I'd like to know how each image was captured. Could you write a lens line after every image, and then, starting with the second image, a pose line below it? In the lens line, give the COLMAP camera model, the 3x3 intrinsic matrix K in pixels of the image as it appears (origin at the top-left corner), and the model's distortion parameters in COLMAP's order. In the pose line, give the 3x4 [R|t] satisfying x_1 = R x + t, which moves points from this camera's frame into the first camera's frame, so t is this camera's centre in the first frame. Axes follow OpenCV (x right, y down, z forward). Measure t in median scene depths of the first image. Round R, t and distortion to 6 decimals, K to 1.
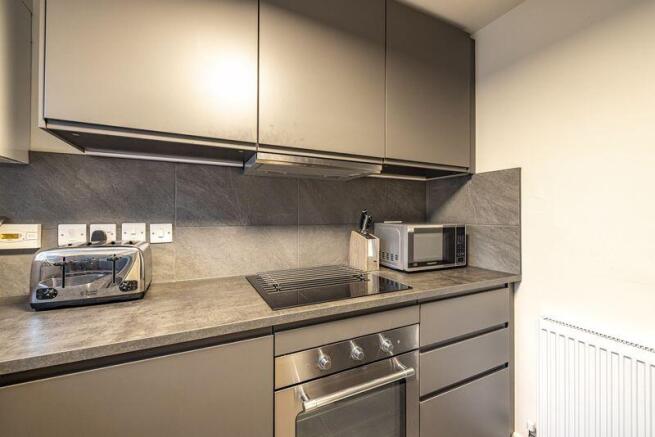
lens RADIAL K [[274.2, 0, 329.8], [0, 274.2, 213.5], [0, 0, 1]] dist [0.000423, -0.000266]
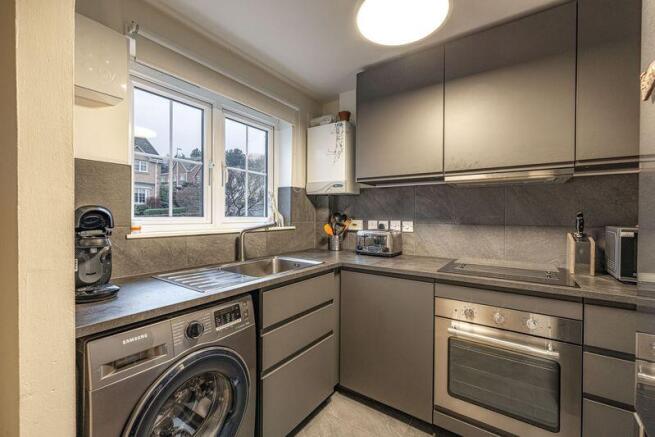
lens RADIAL K [[274.2, 0, 324.9], [0, 274.2, 218.2], [0, 0, 1]] dist [0.000423, -0.000266]
pose [[0.474782, 0.008993, -0.880058, 0.756778], [-0.001028, 0.999953, 0.009663, 0.001413], [0.880103, -0.003683, 0.474768, -0.343087]]
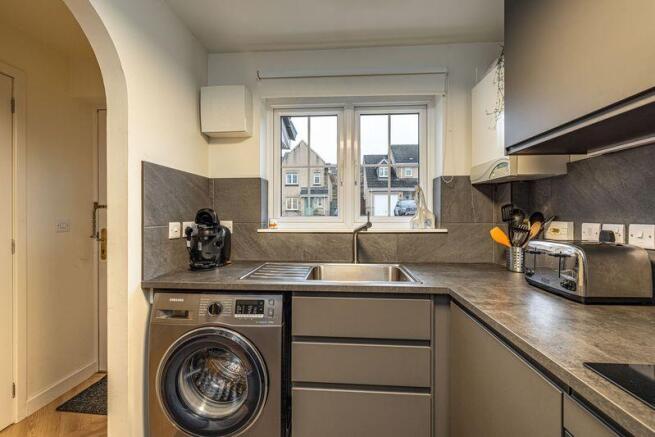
lens RADIAL K [[274.2, 0, 327.5], [0, 274.2, 215.7], [0, 0, 1]] dist [0.000423, -0.000266]
pose [[-0.498913, -0.001491, -0.866651, 0.489901], [0.001550, 0.999995, -0.002613, 0.010902], [0.866651, -0.002647, -0.498908, 0.624743]]
